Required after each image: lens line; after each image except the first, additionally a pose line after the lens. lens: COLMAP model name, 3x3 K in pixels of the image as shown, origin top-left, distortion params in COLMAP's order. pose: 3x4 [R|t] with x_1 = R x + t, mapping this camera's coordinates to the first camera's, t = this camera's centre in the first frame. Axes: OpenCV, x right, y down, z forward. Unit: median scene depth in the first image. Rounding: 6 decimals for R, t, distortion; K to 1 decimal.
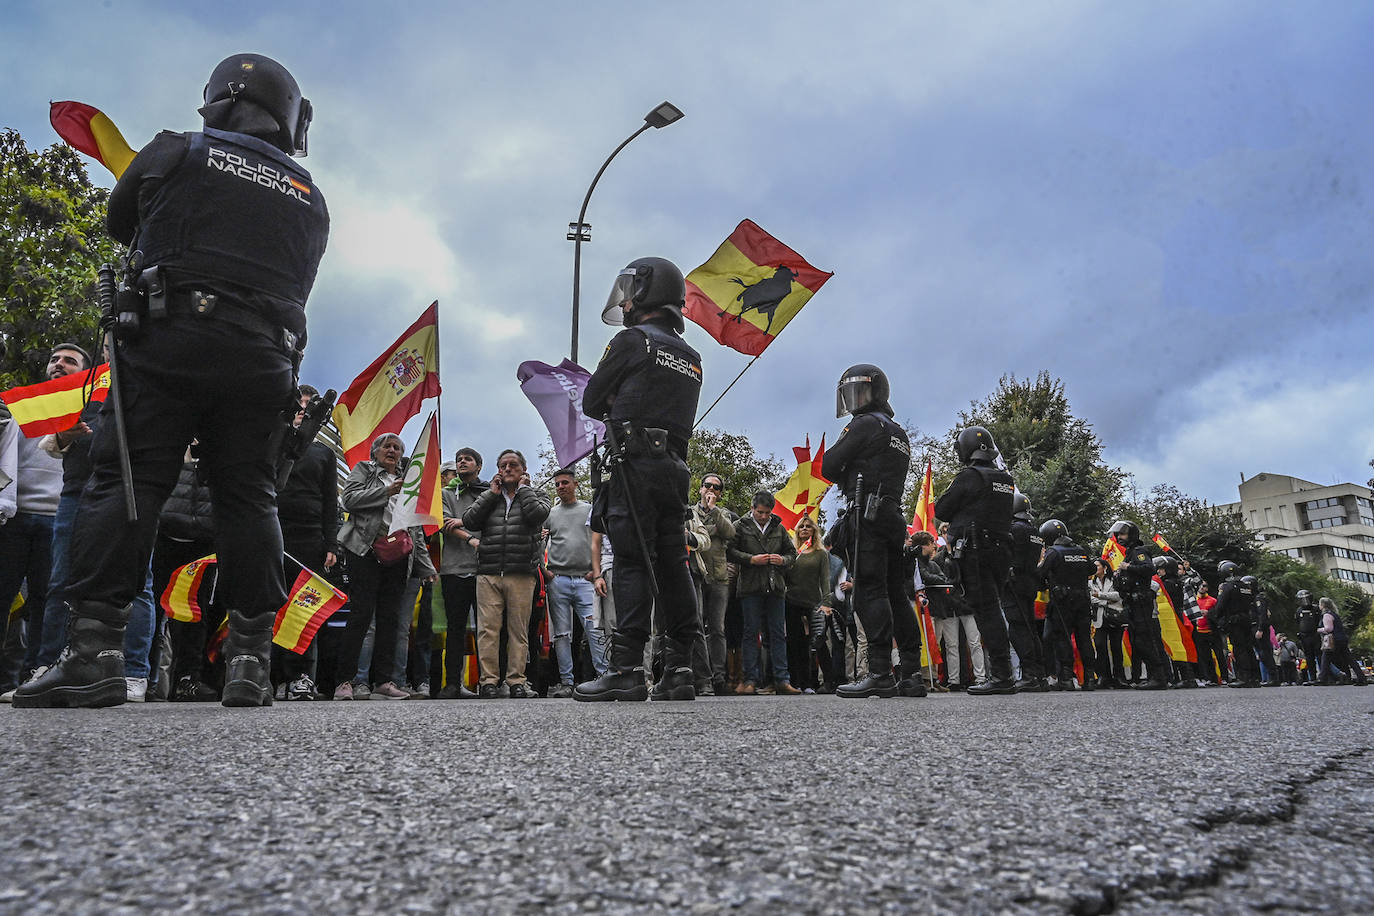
lens RADIAL K [[900.2, 0, 684.0], [0, 900.2, 458.4], [0, 0, 1]] dist [-0.014918, 0.004271]
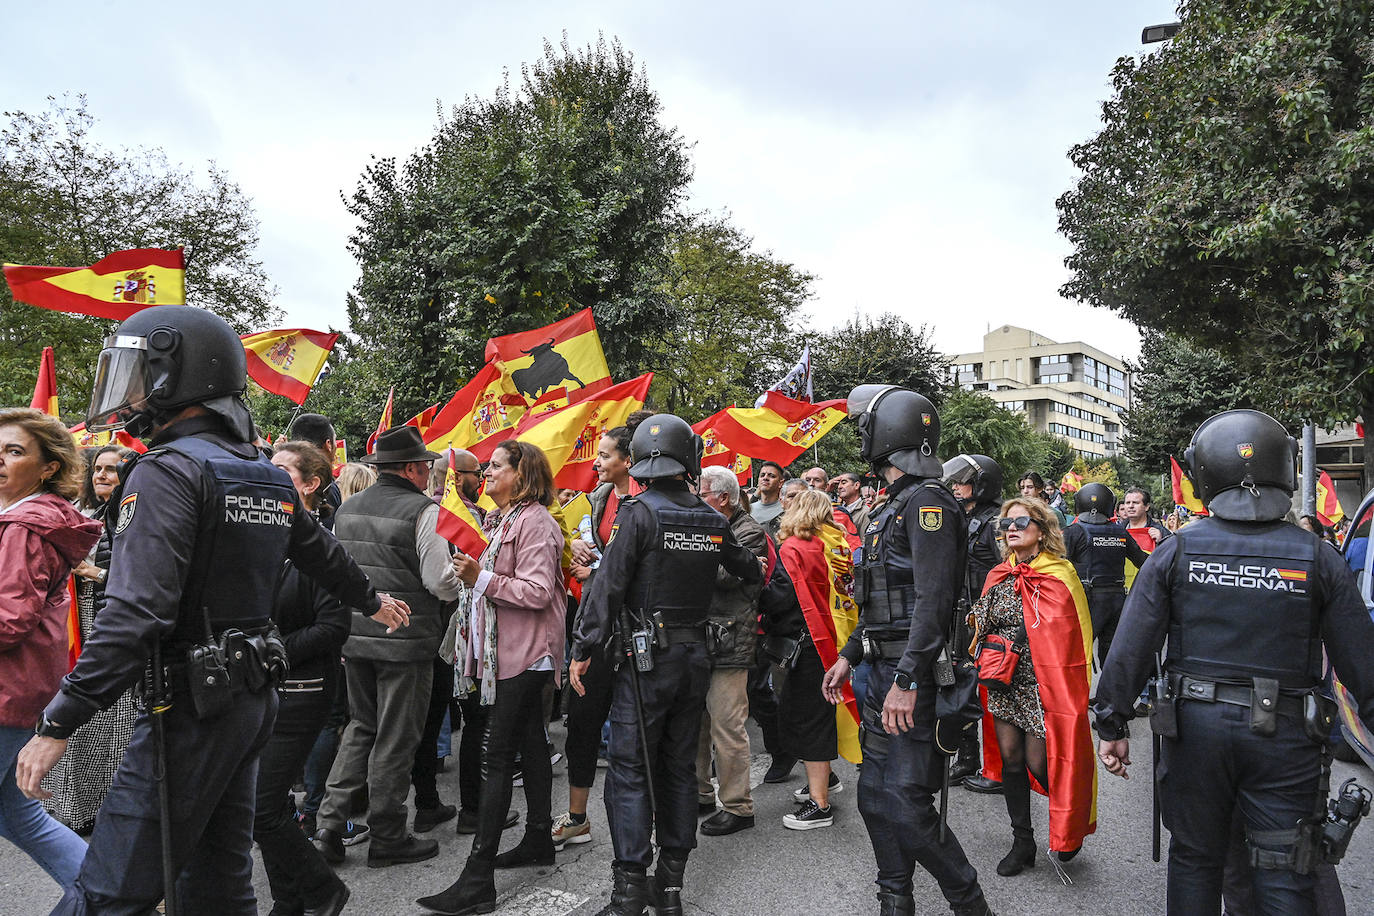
lens RADIAL K [[900.2, 0, 676.6], [0, 900.2, 466.2], [0, 0, 1]] dist [-0.014918, 0.004271]
pose [[0.973166, 0.052228, 0.224101, 0.195472], [-0.097011, 0.976241, 0.193756, 0.034173], [-0.208657, -0.210297, 0.955111, 0.234882]]
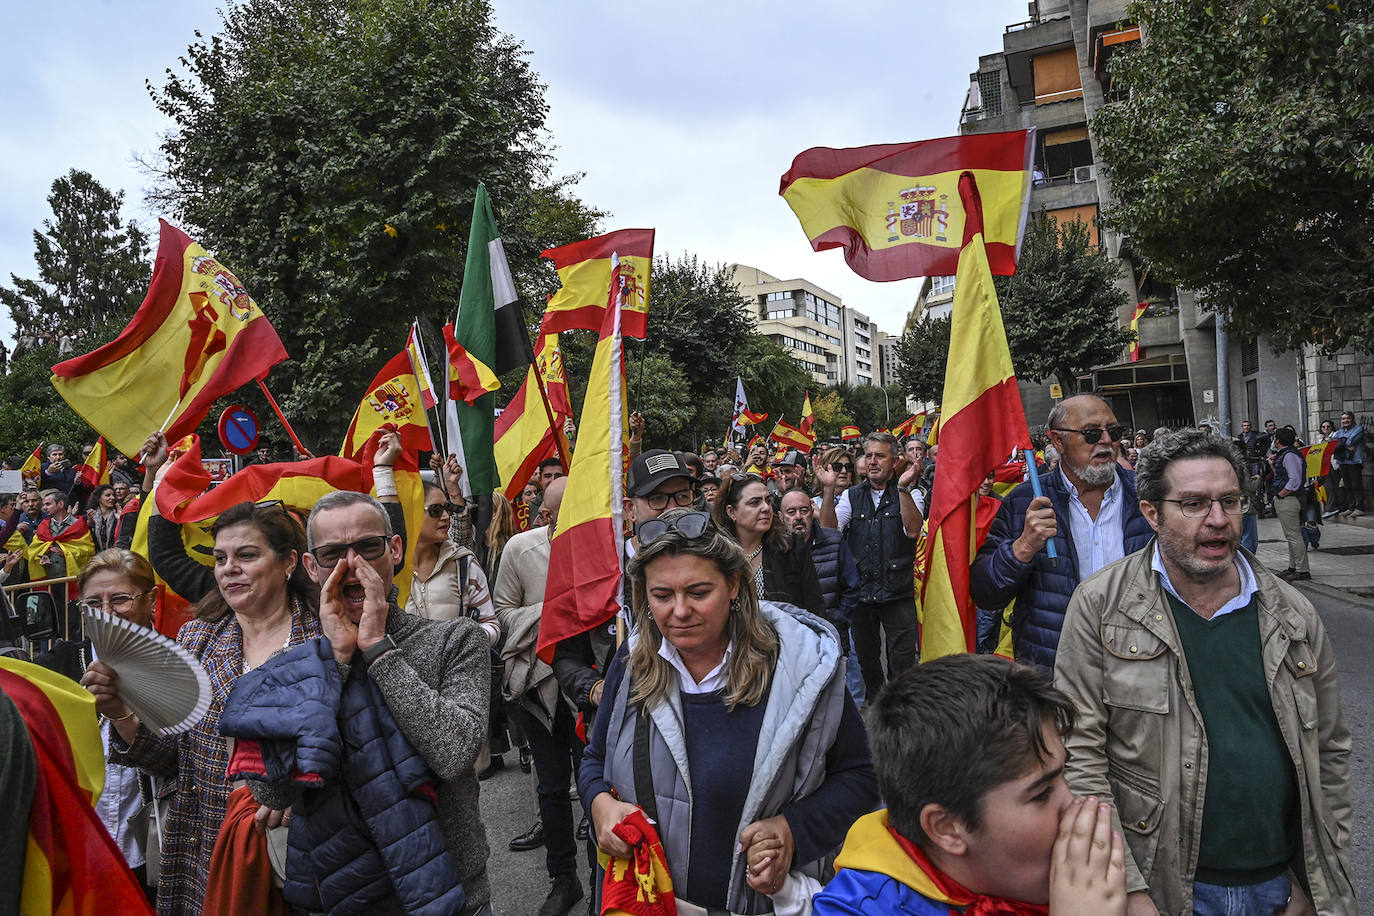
lens RADIAL K [[900.2, 0, 684.3], [0, 900.2, 464.1], [0, 0, 1]] dist [-0.014918, 0.004271]
pose [[0.861401, -0.034390, 0.506760, 0.157611], [-0.092718, 0.970296, 0.223450, 0.041184], [-0.499391, -0.239466, 0.832625, 0.284581]]
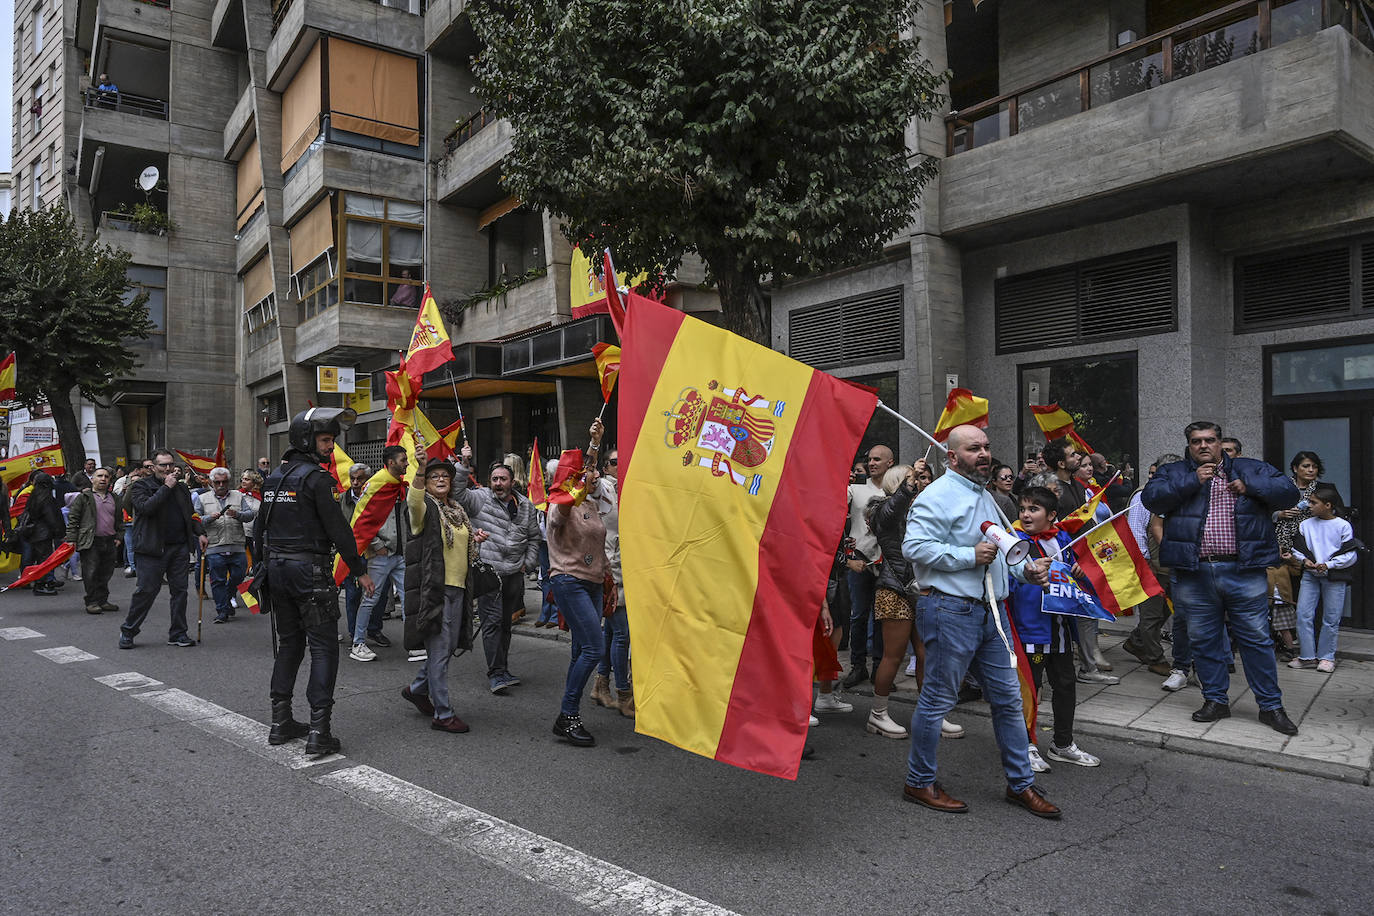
lens RADIAL K [[900.2, 0, 692.8], [0, 900.2, 463.5], [0, 0, 1]] dist [-0.014918, 0.004271]
pose [[-0.019395, 0.037362, 0.999114, 0.358531], [-0.239762, 0.969969, -0.040927, 0.117919], [-0.970638, -0.240343, -0.009854, 0.542794]]
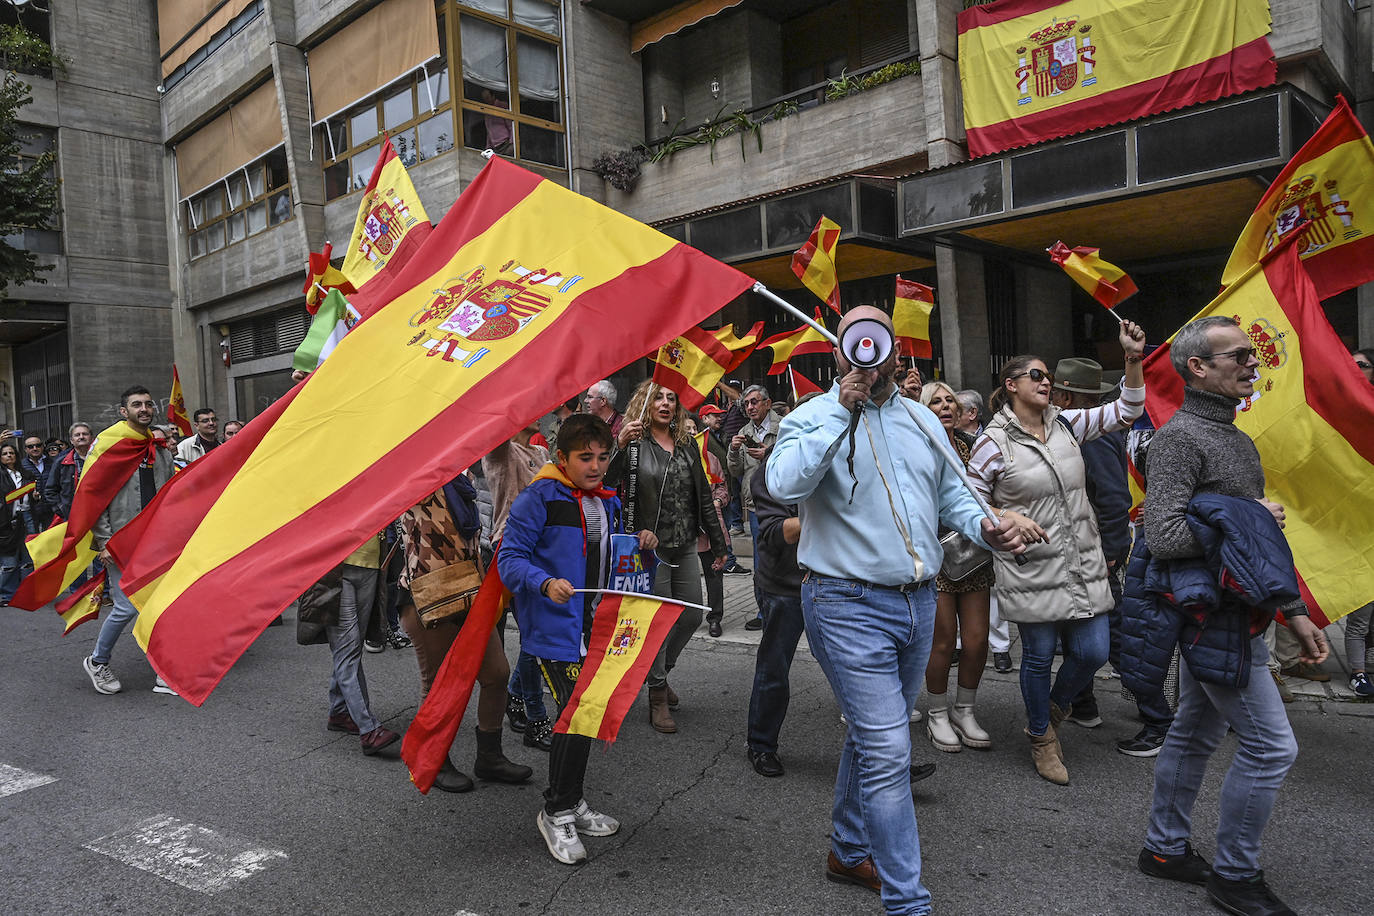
lens RADIAL K [[900.2, 0, 682.5], [0, 900.2, 456.0], [0, 0, 1]] dist [-0.014918, 0.004271]
pose [[-0.206953, -0.003050, 0.978346, 0.469478], [-0.191273, 0.980824, -0.037403, 0.143617], [-0.959471, -0.194872, -0.203568, 0.651613]]
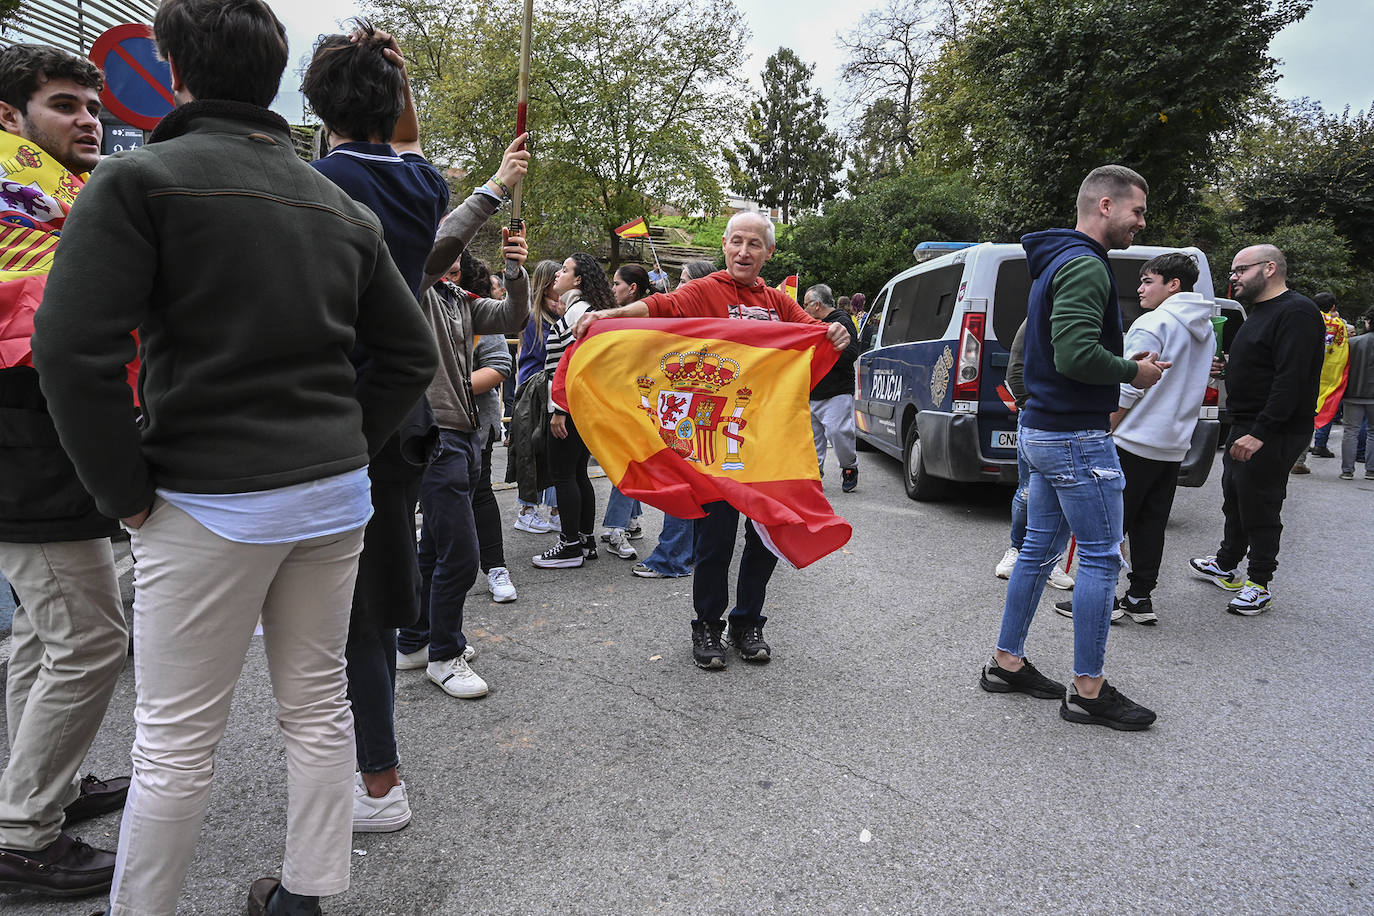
lens RADIAL K [[900.2, 0, 687.5], [0, 900.2, 465.8], [0, 0, 1]] dist [-0.014918, 0.004271]
pose [[0.997011, 0.068070, -0.036540, 0.091368], [-0.046934, 0.909344, 0.413388, 0.033327], [0.061367, -0.410438, 0.909821, 0.216963]]
